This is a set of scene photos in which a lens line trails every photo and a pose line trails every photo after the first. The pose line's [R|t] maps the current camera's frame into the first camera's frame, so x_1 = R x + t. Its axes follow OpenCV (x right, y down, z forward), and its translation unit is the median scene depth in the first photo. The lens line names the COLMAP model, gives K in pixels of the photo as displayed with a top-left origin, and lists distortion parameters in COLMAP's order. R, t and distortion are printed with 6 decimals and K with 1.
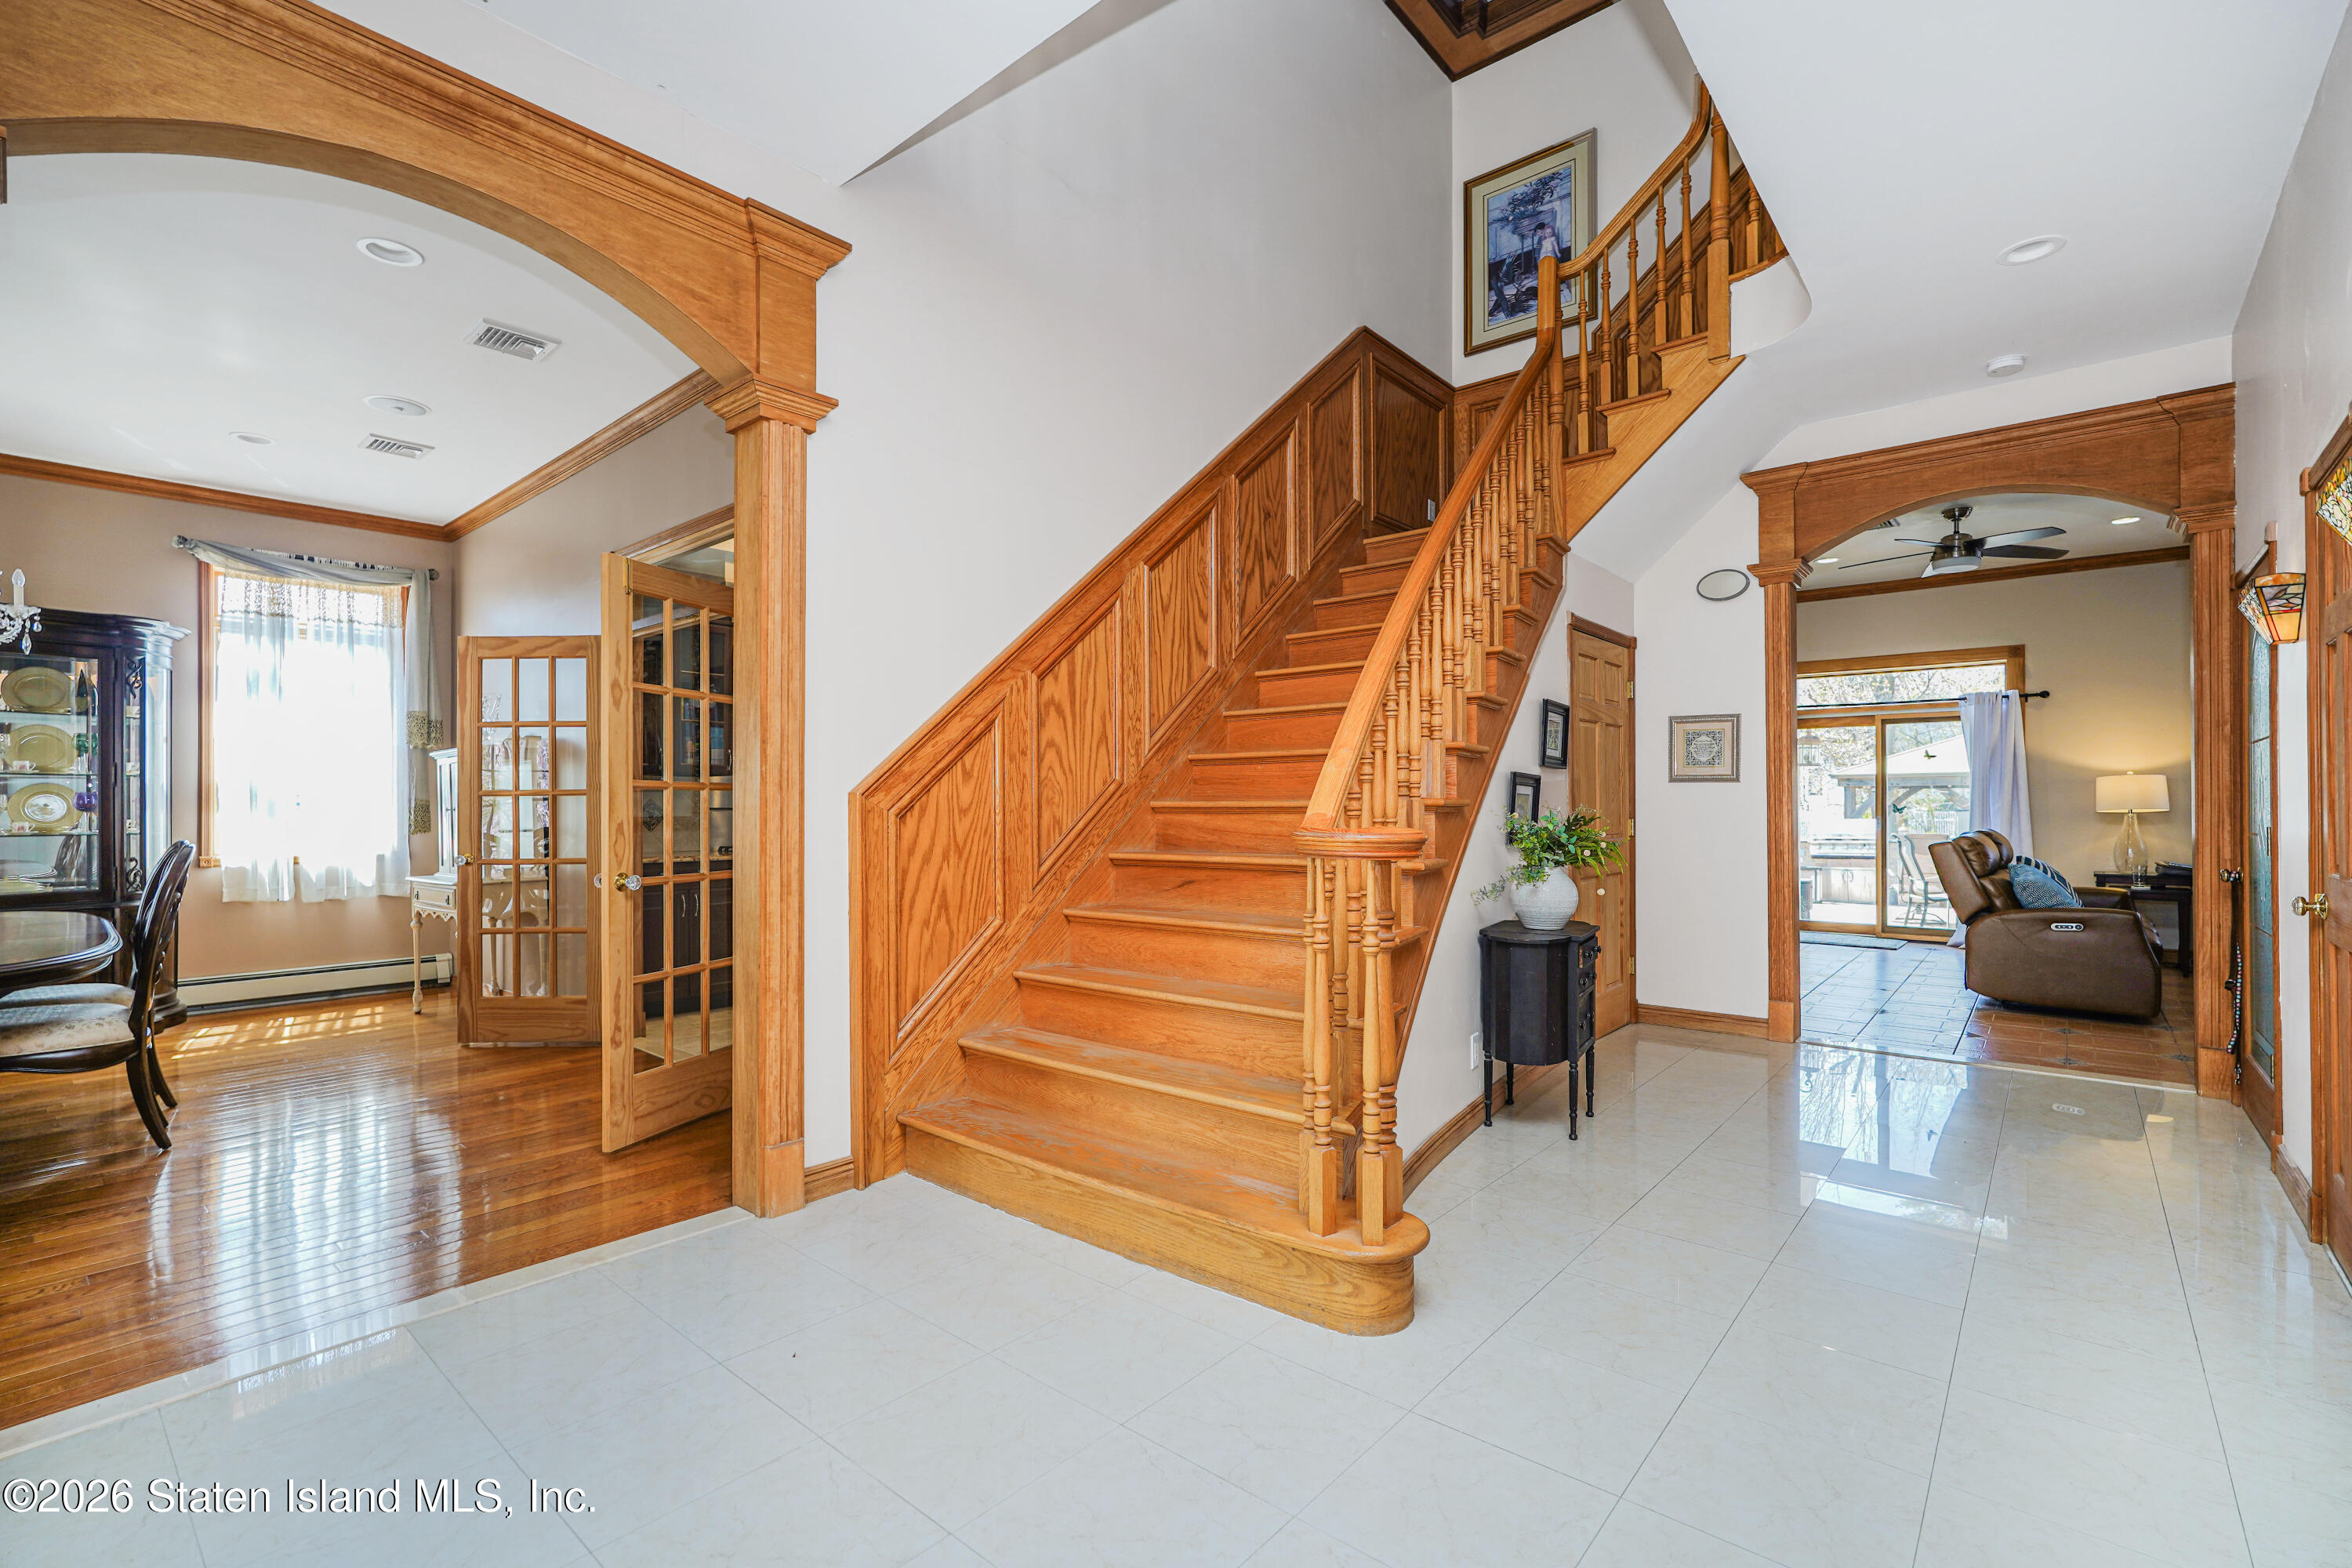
lens RADIAL K [[1048.8, 0, 1186.2], [0, 1048.8, 796.0], [0, 0, 1]] dist [-0.000958, 0.000704]
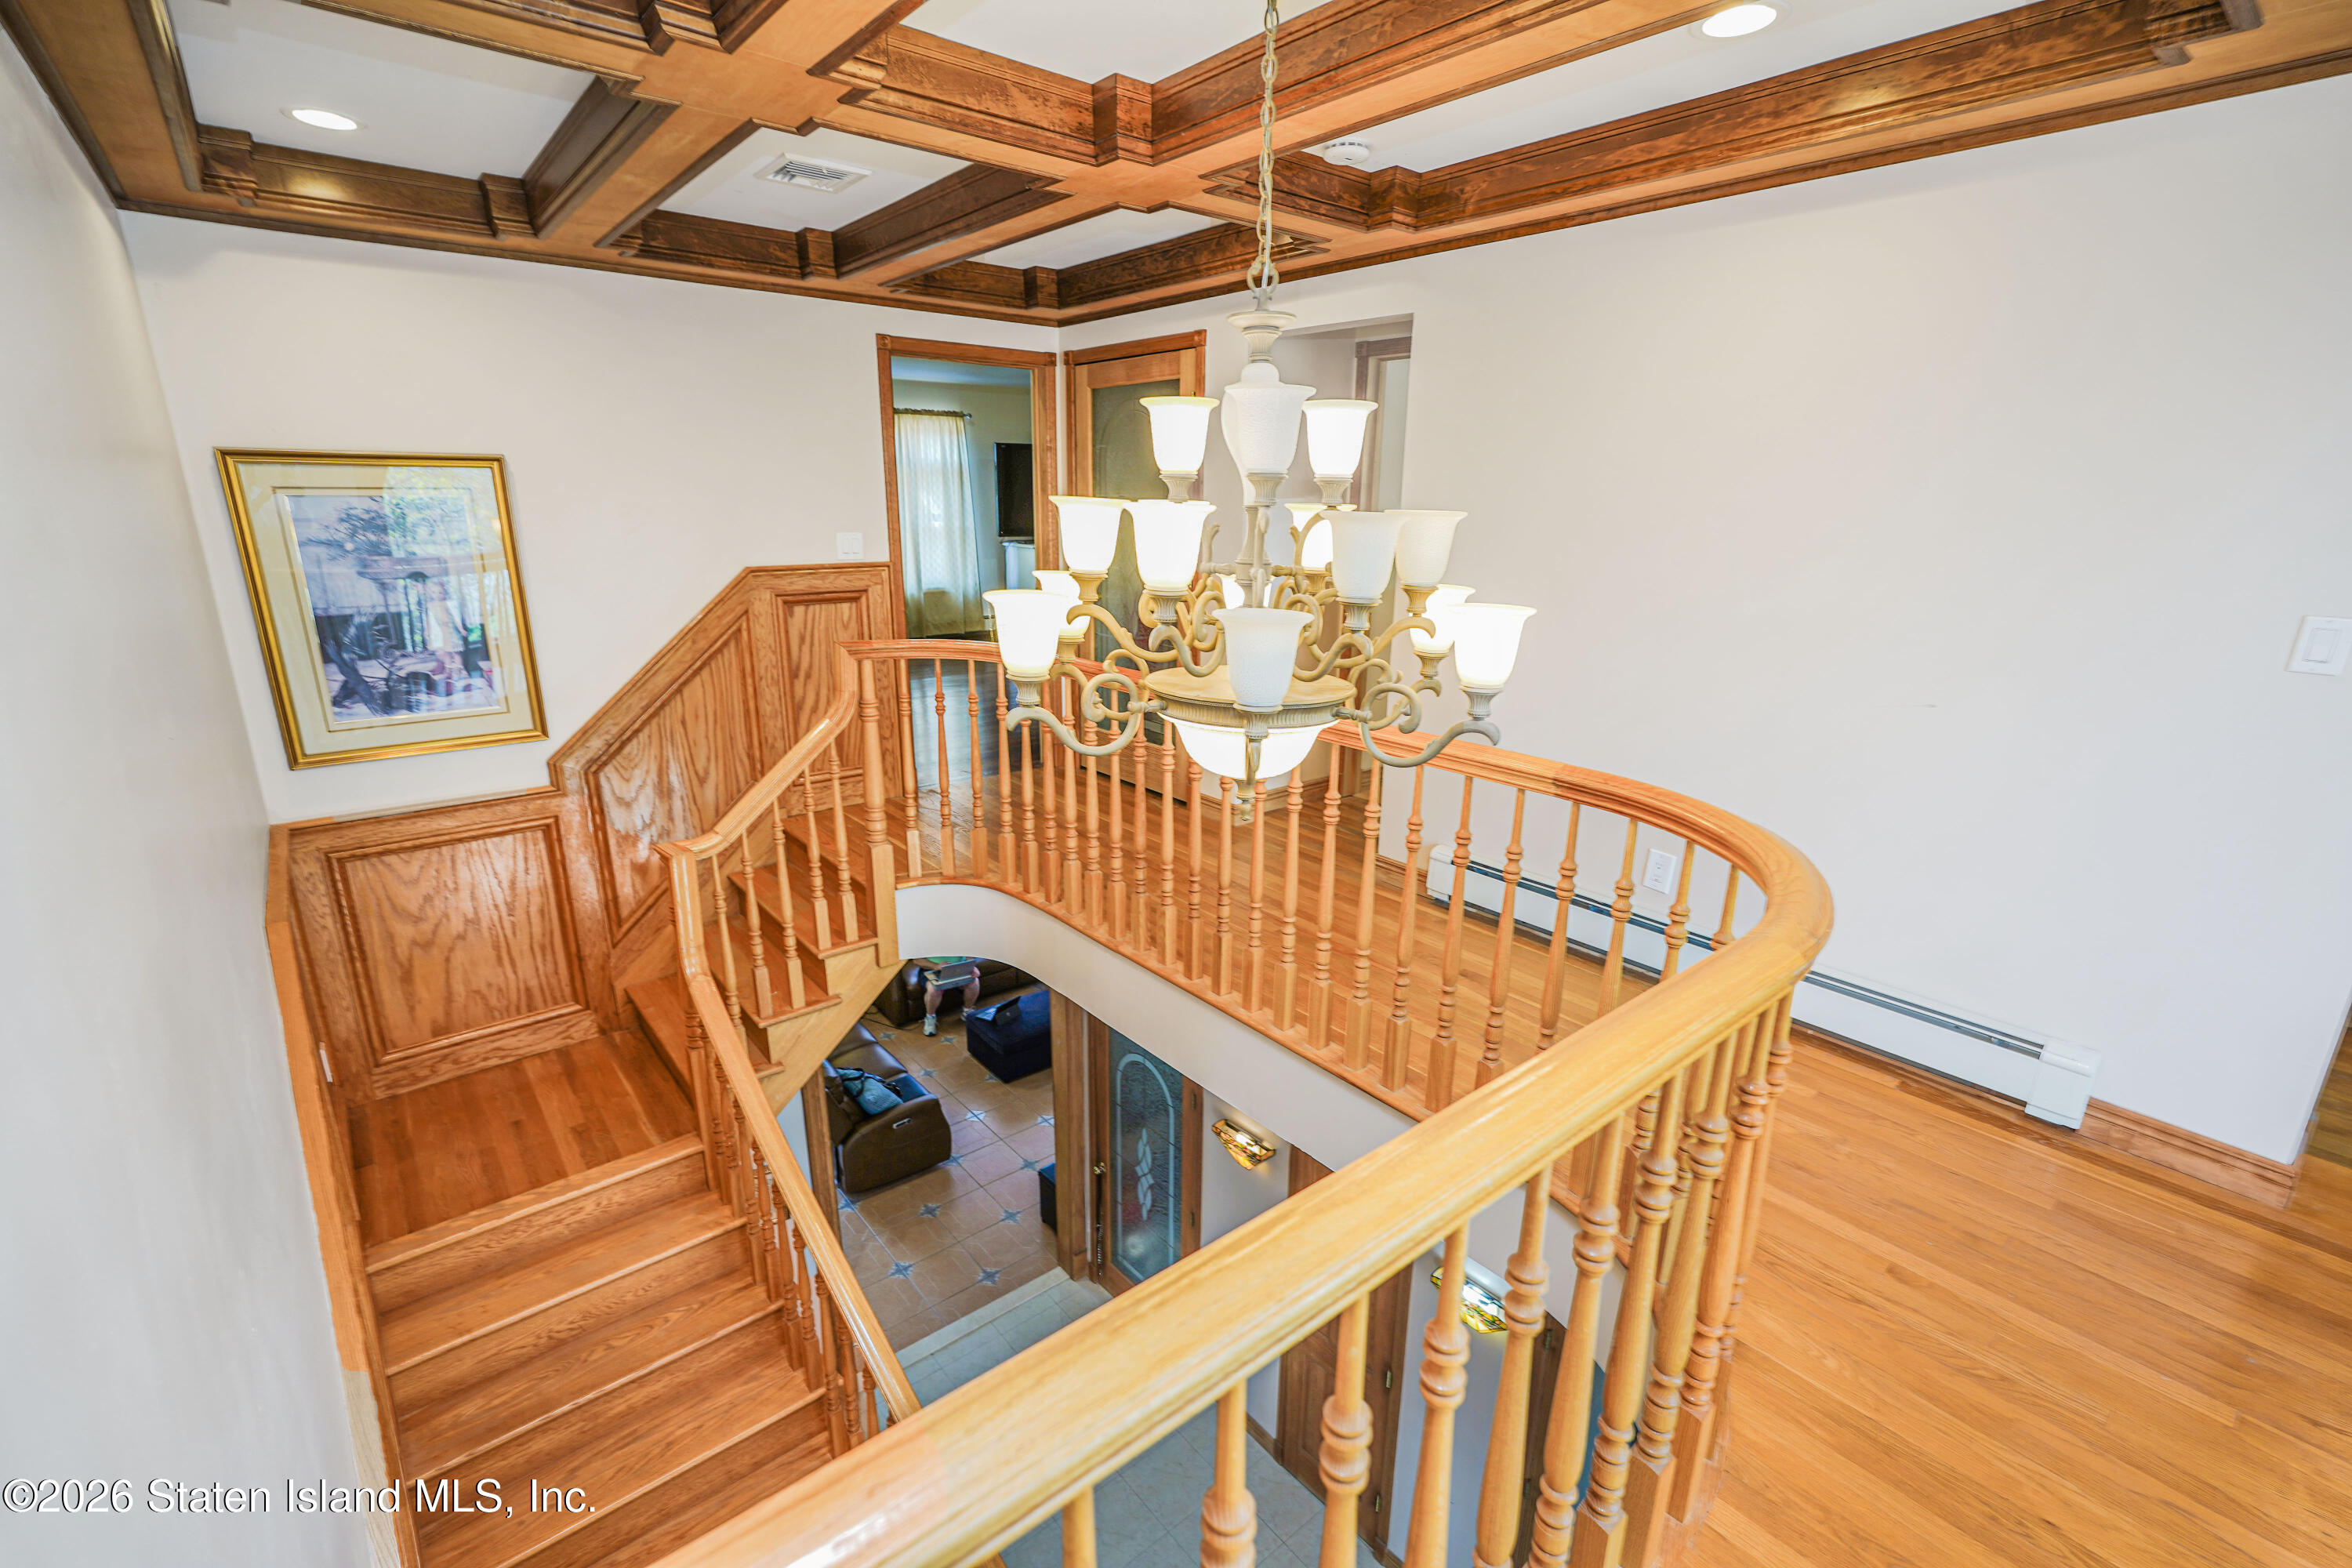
lens RADIAL K [[1048.8, 0, 1186.2], [0, 1048.8, 796.0], [0, 0, 1]] dist [-0.000958, 0.000704]
pose [[0.177702, -0.265978, 0.947459, -0.278083], [-0.016230, 0.961859, 0.273065, -0.789263], [-0.983950, -0.063902, 0.166608, 0.571994]]
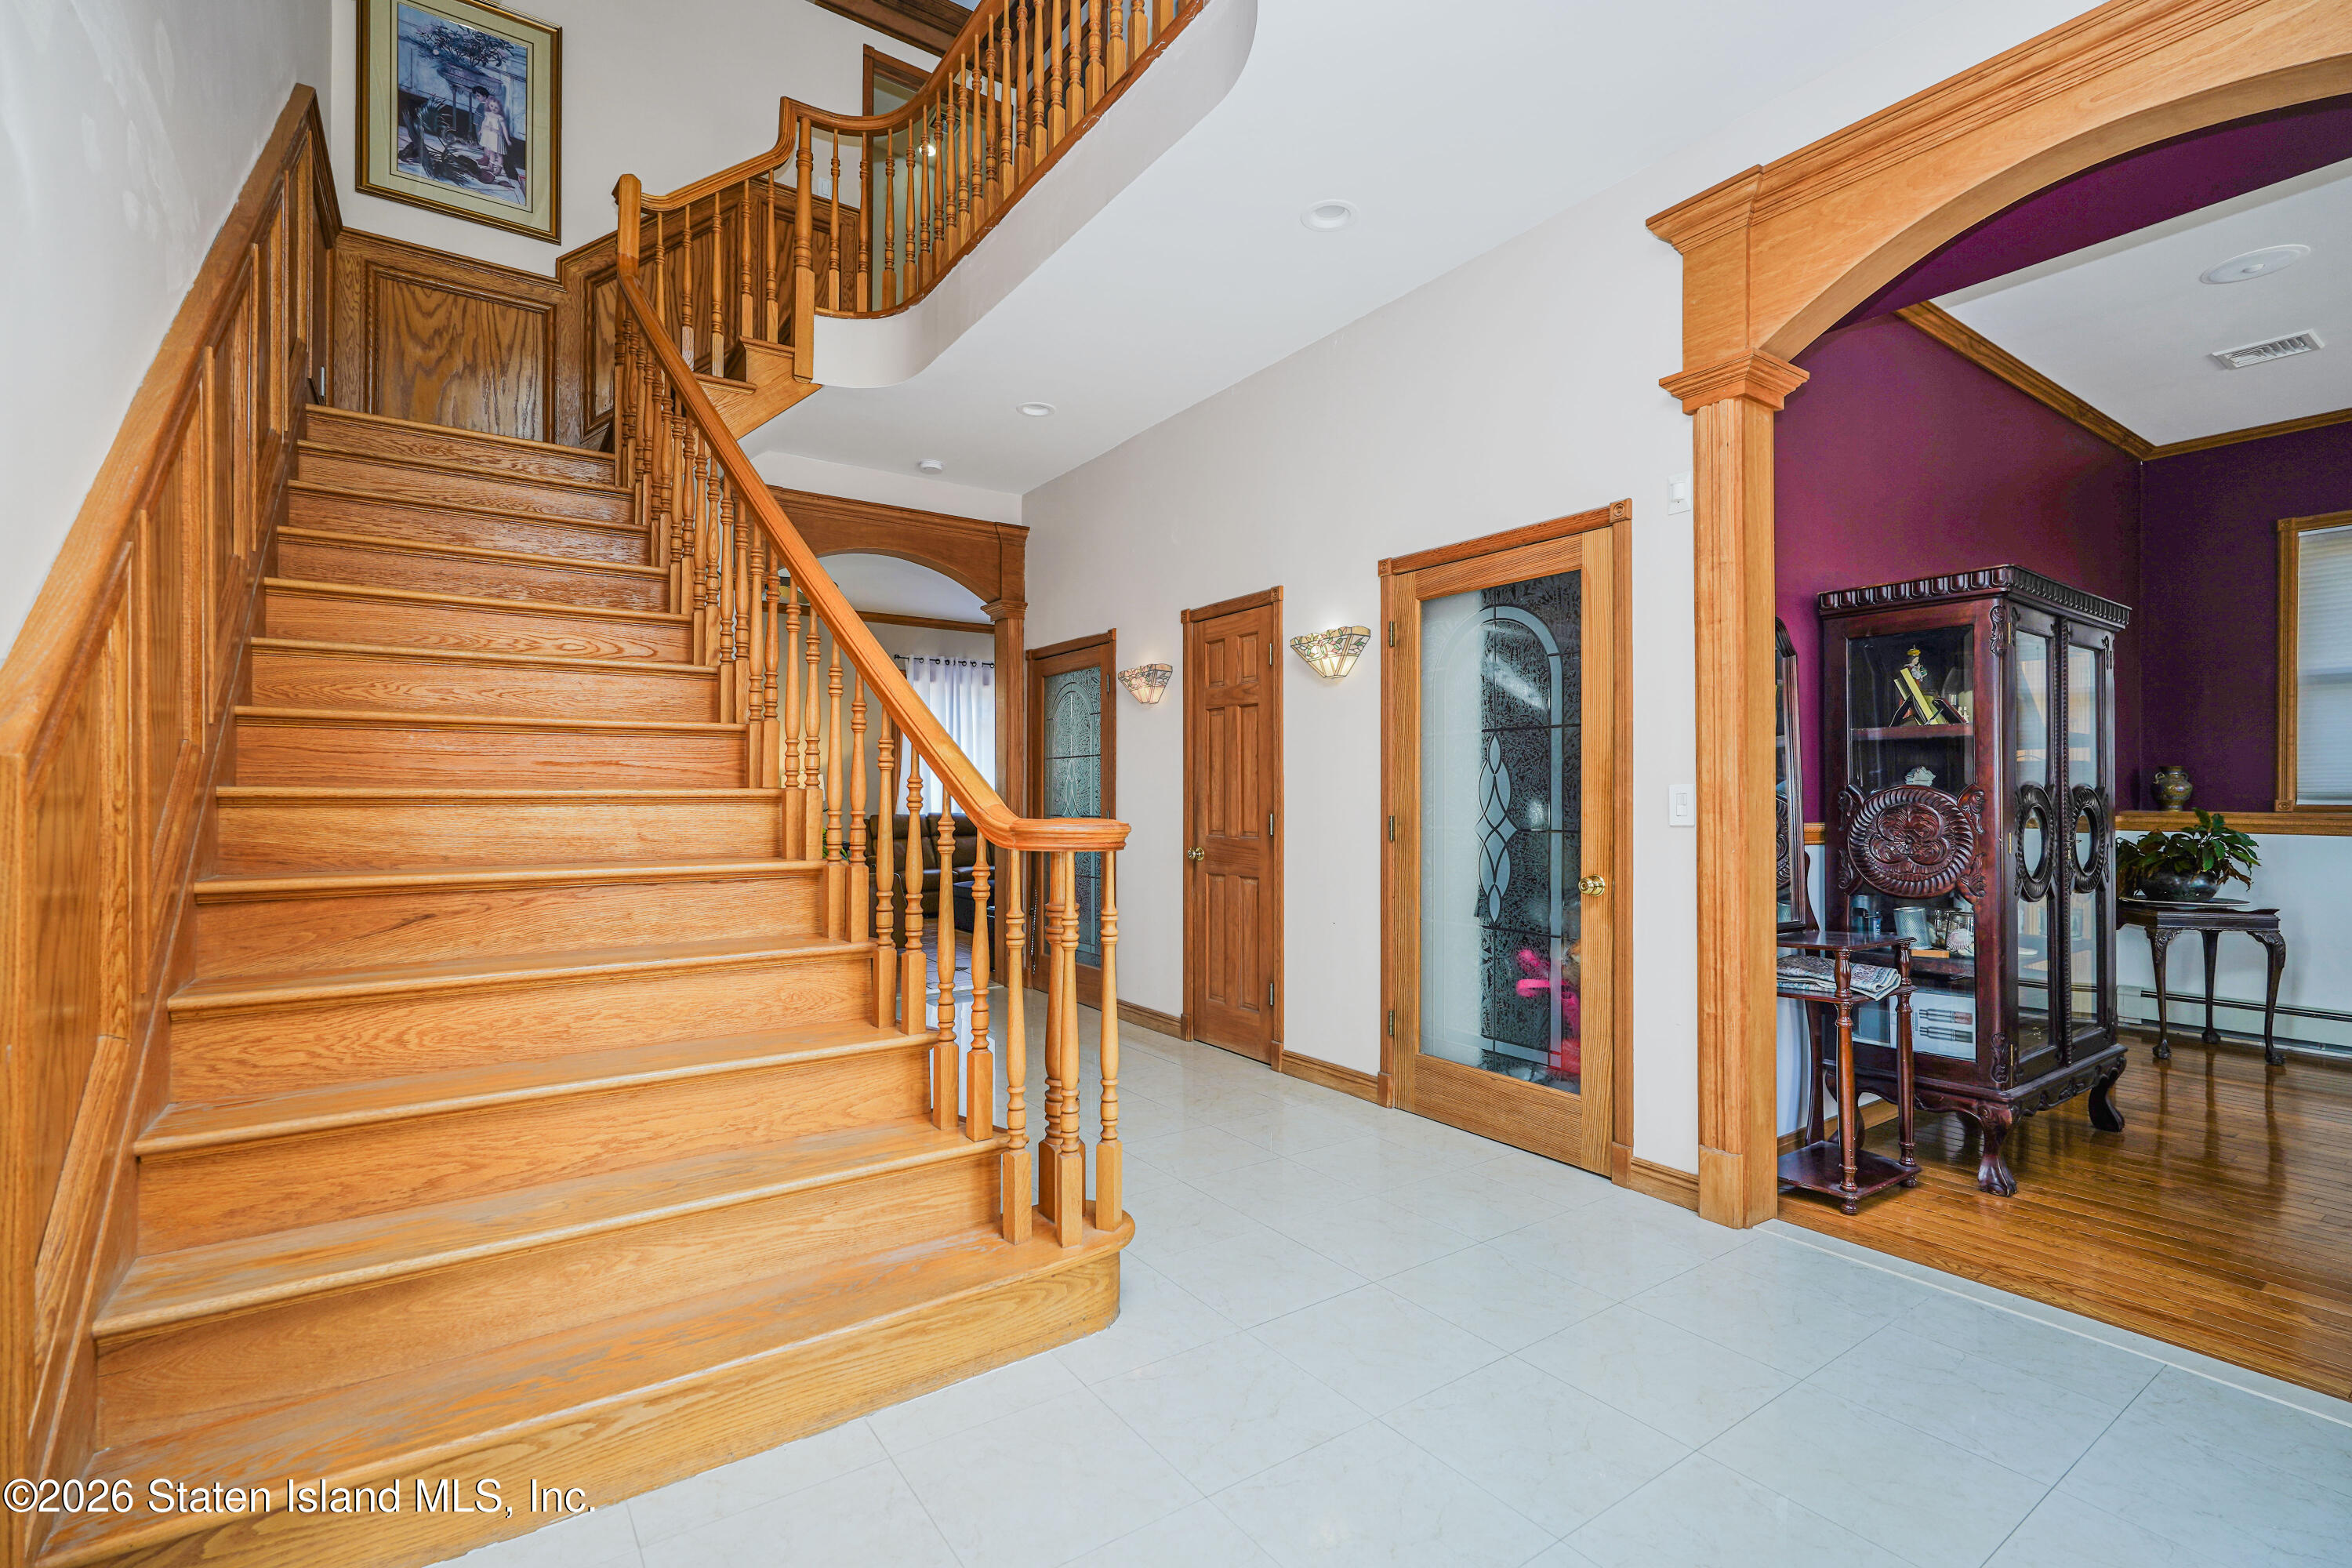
lens RADIAL K [[1047.7, 0, 1176.0], [0, 1047.7, 784.0], [0, 0, 1]] dist [-0.001090, 0.000185]
pose [[0.263039, 0.016547, 0.964643, -0.396893], [-0.009392, 0.999849, -0.014590, 0.006793], [-0.964739, -0.005222, 0.263155, 0.339760]]
